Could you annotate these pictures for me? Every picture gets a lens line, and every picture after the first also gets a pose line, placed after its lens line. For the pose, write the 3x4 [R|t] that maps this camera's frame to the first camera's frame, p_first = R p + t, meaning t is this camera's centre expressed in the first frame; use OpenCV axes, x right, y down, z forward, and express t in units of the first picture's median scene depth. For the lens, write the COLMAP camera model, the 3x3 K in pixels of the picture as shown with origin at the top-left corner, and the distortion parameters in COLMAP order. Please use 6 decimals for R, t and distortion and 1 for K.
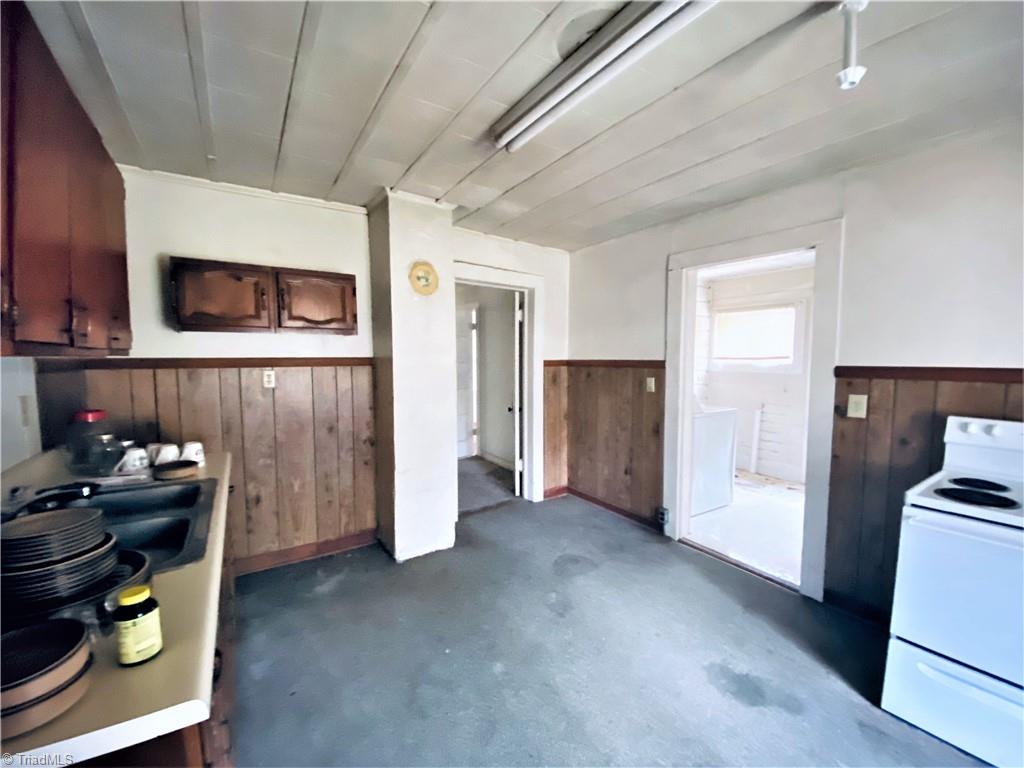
lens RADIAL K [[410.4, 0, 503.2], [0, 410.4, 385.9], [0, 0, 1]] dist [0.012725, -0.000878]
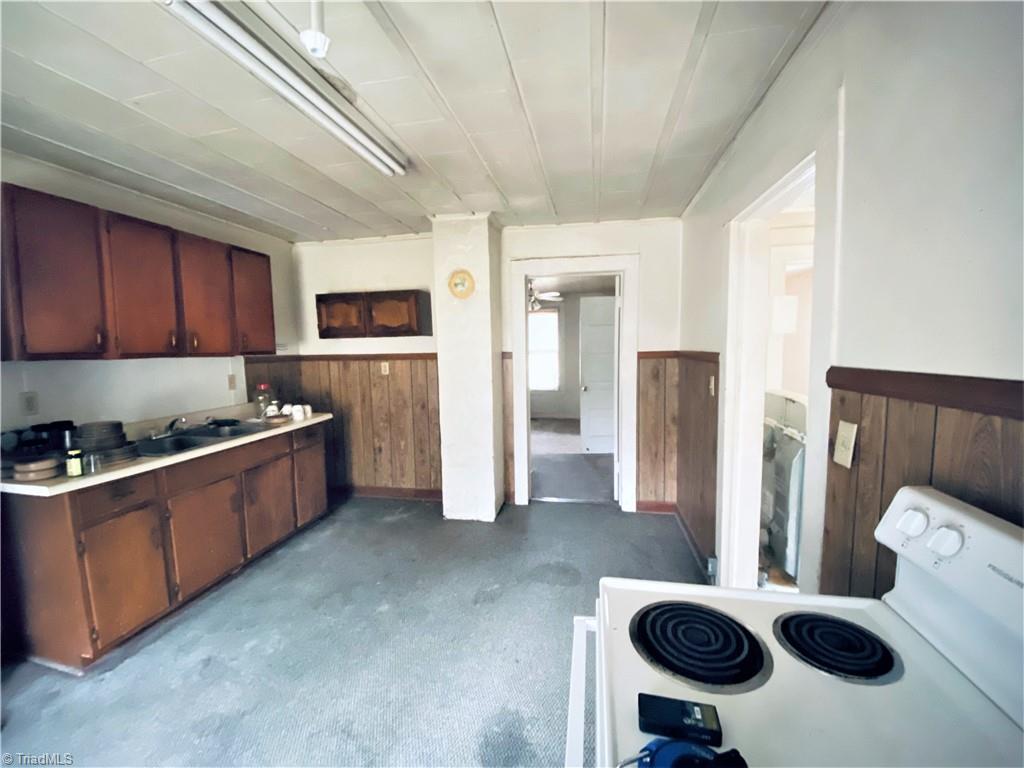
lens RADIAL K [[410.4, 0, 505.2], [0, 410.4, 385.1], [0, 0, 1]] dist [0.012725, -0.000878]
pose [[0.709843, 0.049249, -0.702636, 0.734102], [-0.029772, 0.998759, 0.039927, -0.027044], [0.703730, -0.007424, 0.710429, 0.262614]]
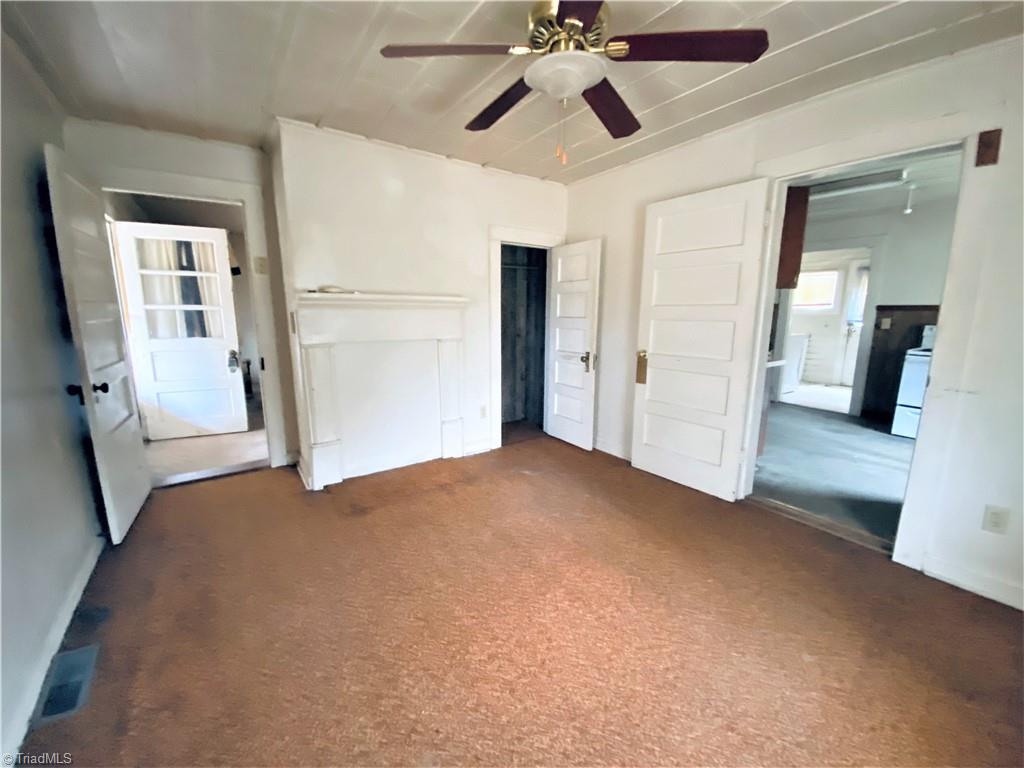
lens RADIAL K [[410.4, 0, 510.5], [0, 410.4, 379.9], [0, 0, 1]] dist [0.012725, -0.000878]
pose [[0.999424, -0.007453, 0.033096, -0.947117], [0.004155, 0.995114, 0.098641, 0.095459], [-0.033669, -0.098447, 0.994573, -0.899420]]
